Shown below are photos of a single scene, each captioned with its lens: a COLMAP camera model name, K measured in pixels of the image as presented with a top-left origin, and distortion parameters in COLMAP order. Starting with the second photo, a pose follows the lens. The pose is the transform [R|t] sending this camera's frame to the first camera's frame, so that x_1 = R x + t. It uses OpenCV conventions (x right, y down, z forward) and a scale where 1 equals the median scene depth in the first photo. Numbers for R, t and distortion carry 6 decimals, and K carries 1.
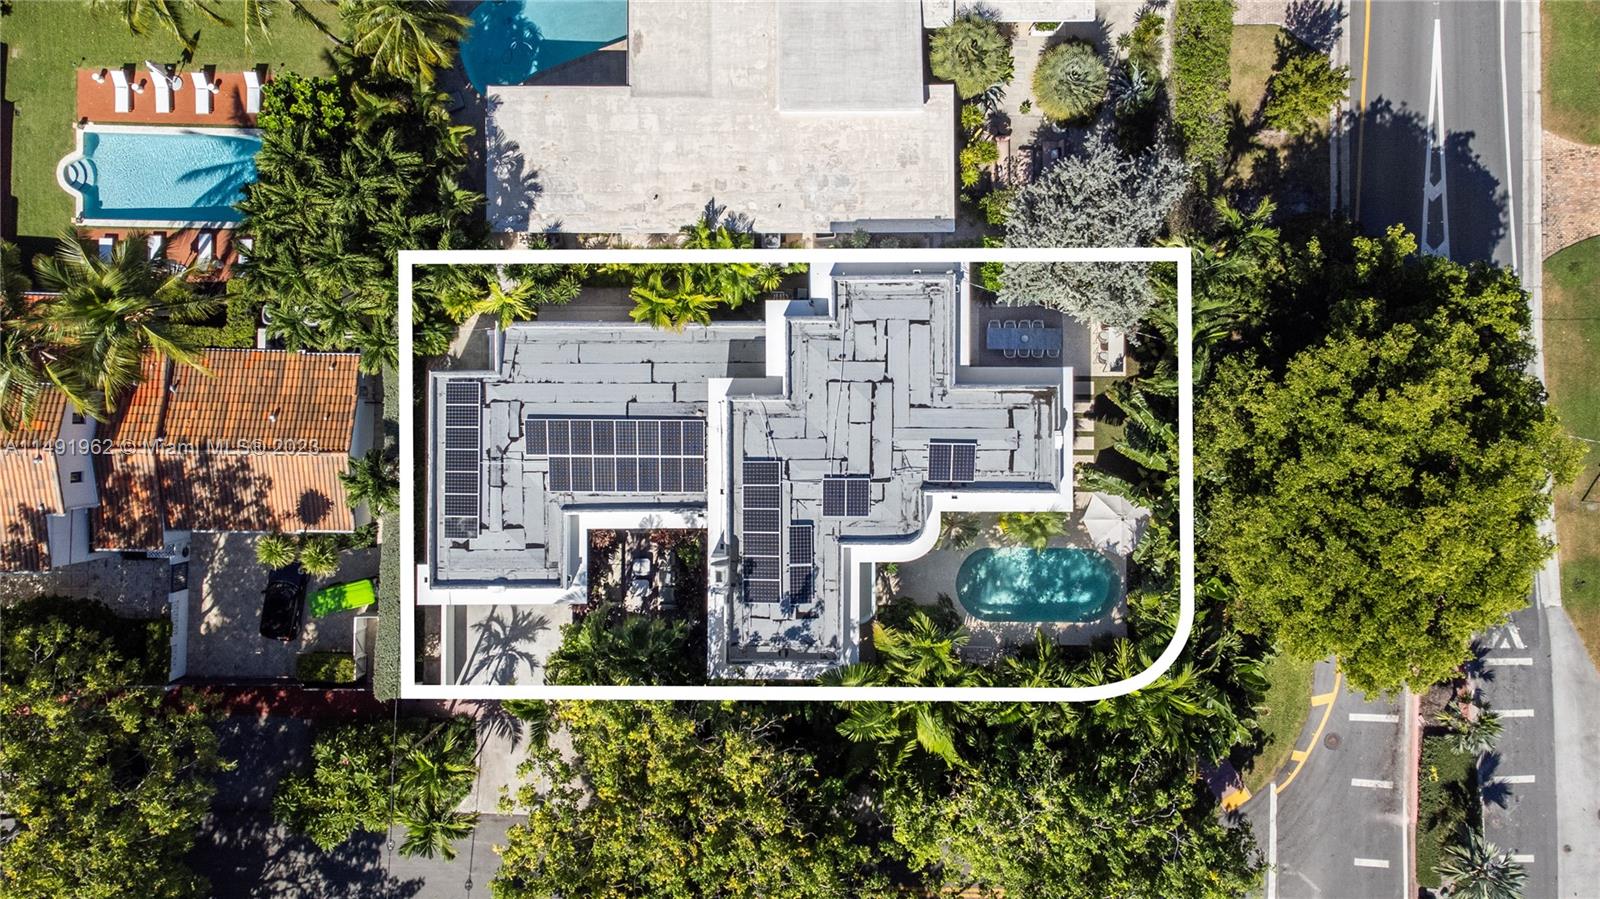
lens RADIAL K [[1252.8, 0, 800.0], [0, 1252.8, 449.5], [0, 0, 1]] dist [0.008674, 0.008327]
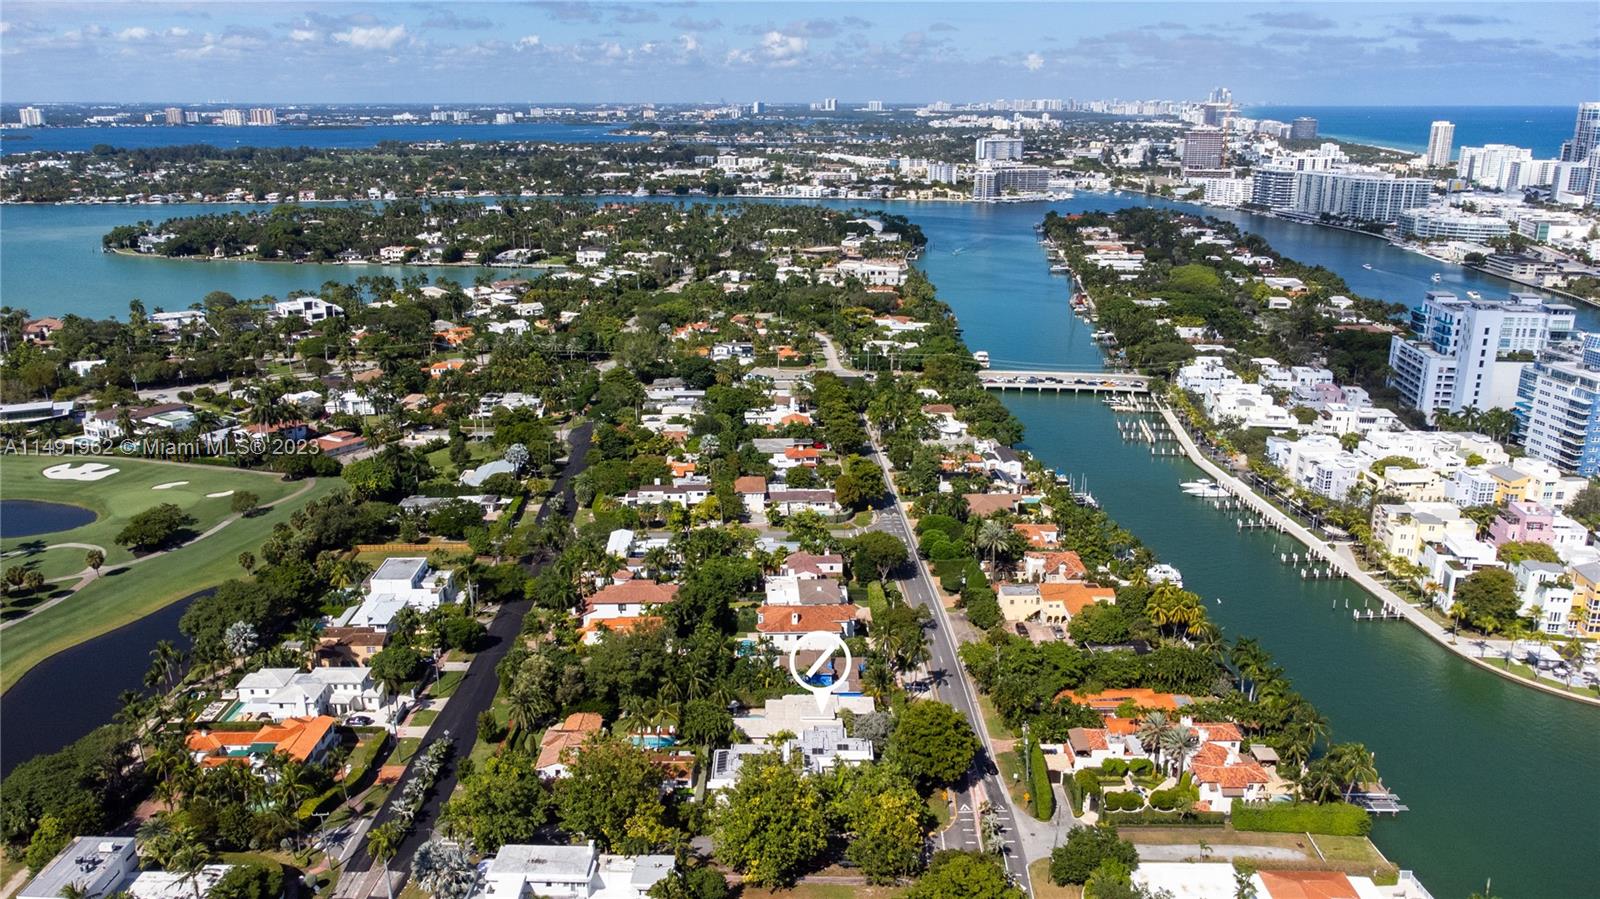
lens RADIAL K [[1276.4, 0, 800.0], [0, 1276.4, 449.5], [0, 0, 1]] dist [0.001387, 0.002384]
pose [[0.999931, 0.008405, 0.008216, -0.061803], [0.005394, 0.292879, -0.956134, 3.592015], [-0.010443, 0.956112, 0.292814, -1.140117]]
